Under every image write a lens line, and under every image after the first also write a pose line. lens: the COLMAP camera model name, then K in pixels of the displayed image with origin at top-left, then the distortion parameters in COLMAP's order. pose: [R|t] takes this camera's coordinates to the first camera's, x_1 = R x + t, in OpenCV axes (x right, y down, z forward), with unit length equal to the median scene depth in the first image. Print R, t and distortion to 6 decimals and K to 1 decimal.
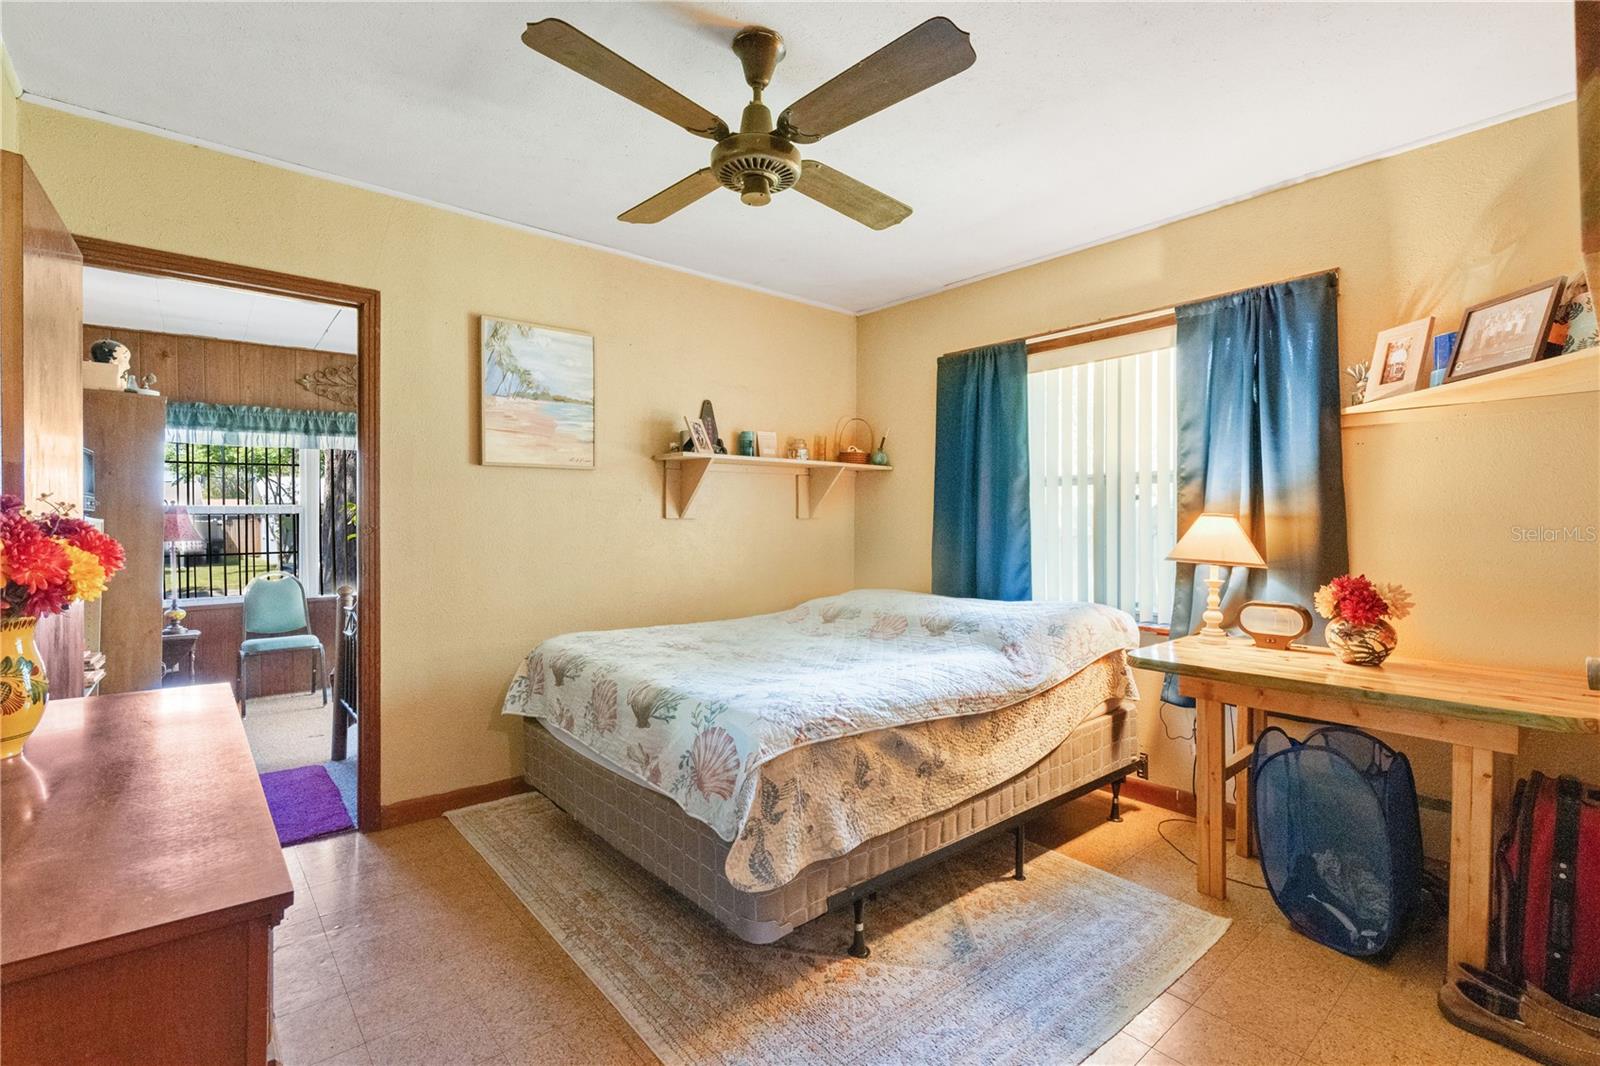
lens RADIAL K [[745.4, 0, 800.9], [0, 745.4, 528.4], [0, 0, 1]] dist [-0.005220, -0.000567]
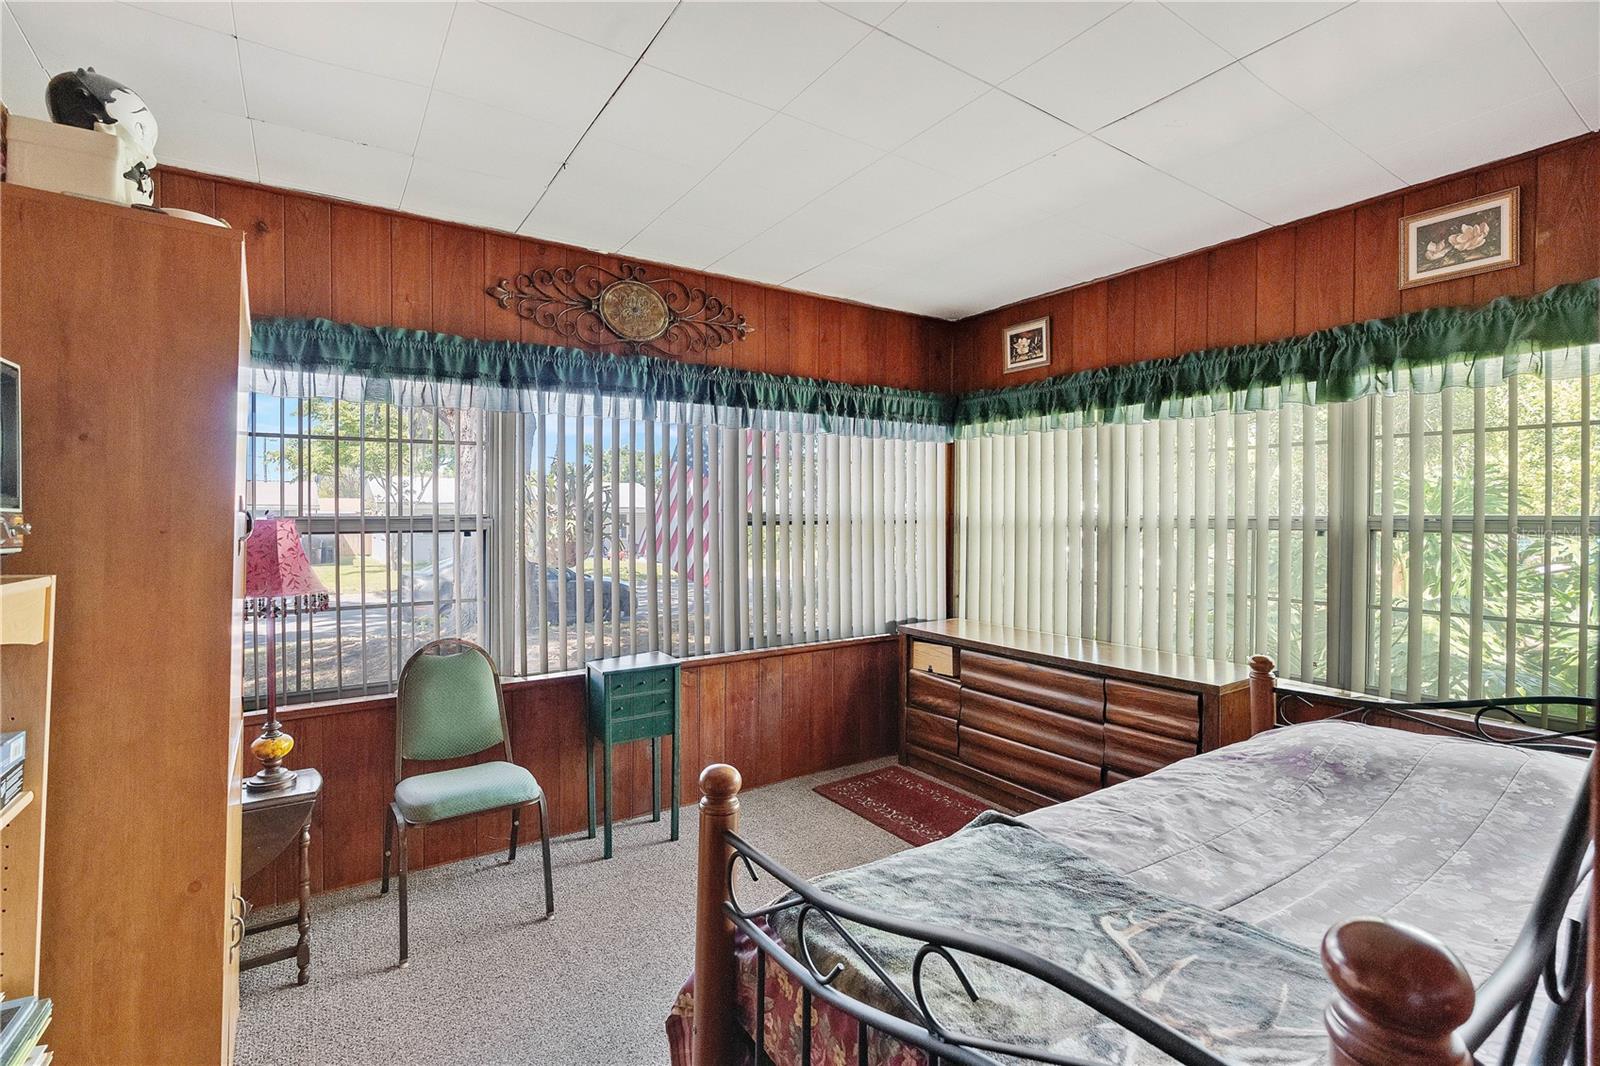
lens RADIAL K [[745.4, 0, 801.7], [0, 745.4, 528.5], [0, 0, 1]] dist [-0.005220, -0.000567]
pose [[0.994616, 0.002122, -0.103607, -0.406855], [-0.002656, 0.999984, -0.005013, -0.021089], [0.103595, 0.005261, 0.994606, 0.499499]]
